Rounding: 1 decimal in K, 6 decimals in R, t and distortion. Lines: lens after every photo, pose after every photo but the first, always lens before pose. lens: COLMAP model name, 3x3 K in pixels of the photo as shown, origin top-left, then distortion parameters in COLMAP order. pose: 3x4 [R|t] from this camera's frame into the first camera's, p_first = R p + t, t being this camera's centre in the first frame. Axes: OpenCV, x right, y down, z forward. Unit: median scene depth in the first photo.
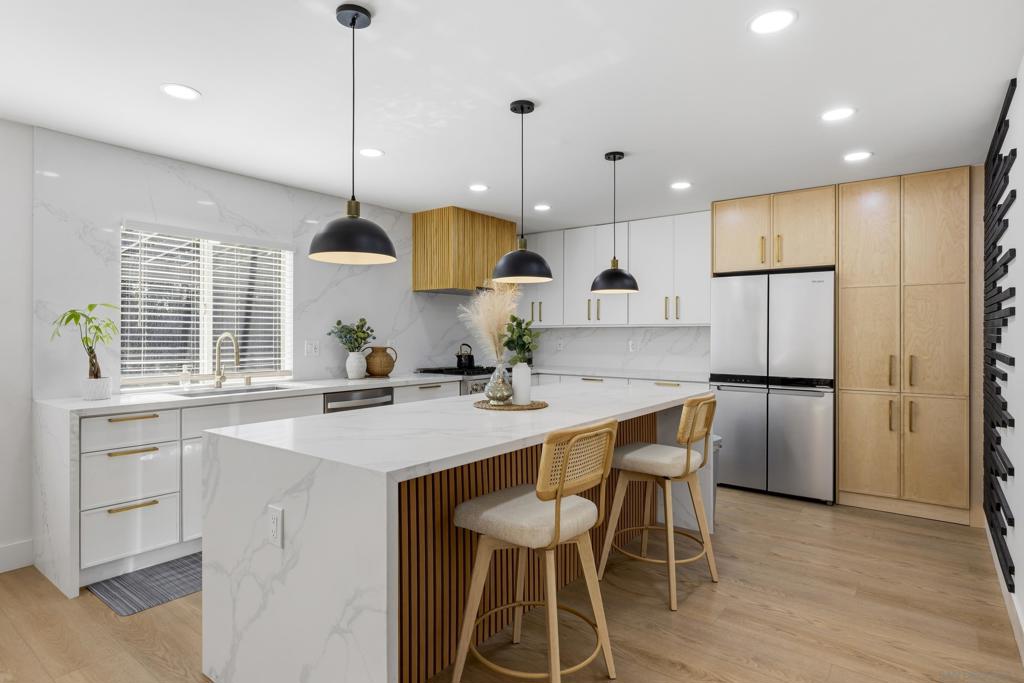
lens RADIAL K [[551.0, 0, 515.7], [0, 551.0, 337.8], [0, 0, 1]] dist [0.007867, -0.001594]
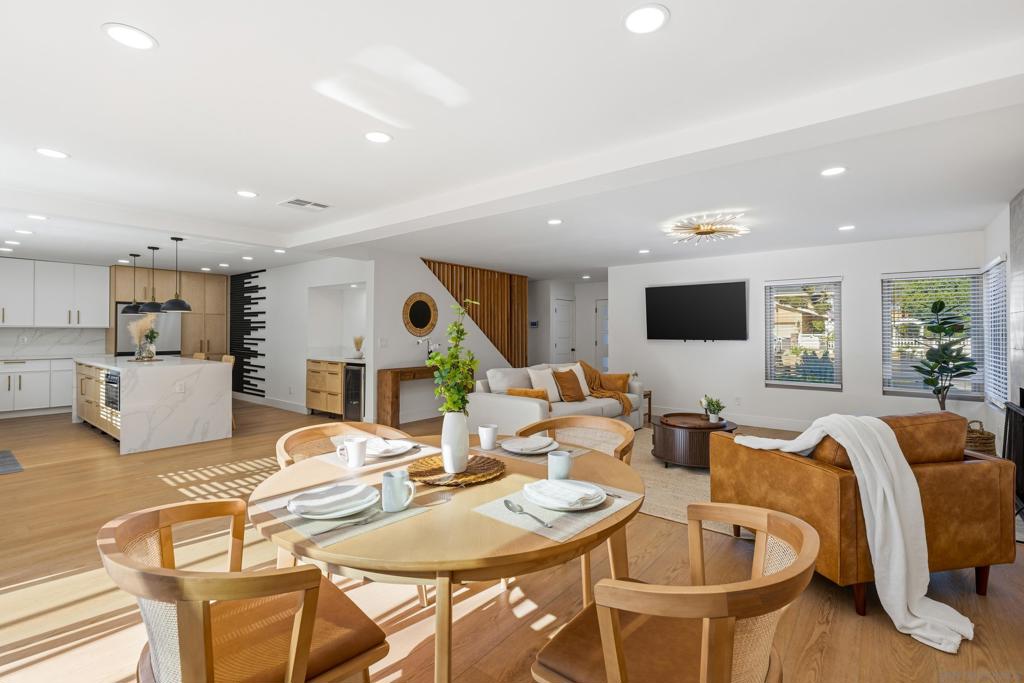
lens RADIAL K [[459.2, 0, 507.0], [0, 459.2, 327.3], [0, 0, 1]] dist [0.000900, -0.001140]
pose [[0.032585, 0.008402, 0.999434, -1.389705], [0.003571, 0.999957, -0.008523, -0.006326], [-0.999463, 0.003847, 0.032554, -0.505733]]
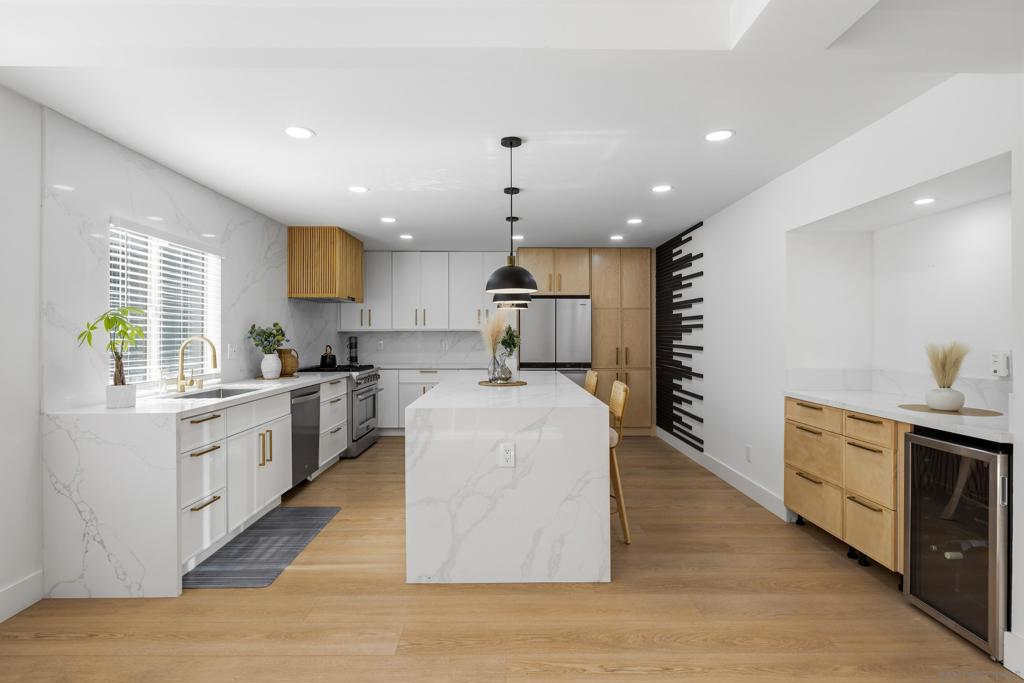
lens RADIAL K [[504.8, 0, 518.7], [0, 504.8, 336.8], [0, 0, 1]] dist [0.011969, 0.000169]
pose [[0.785570, -0.004650, 0.618755, -0.552303], [0.007146, 0.999973, -0.001559, -0.003147], [-0.618732, 0.005646, 0.785582, -0.082800]]
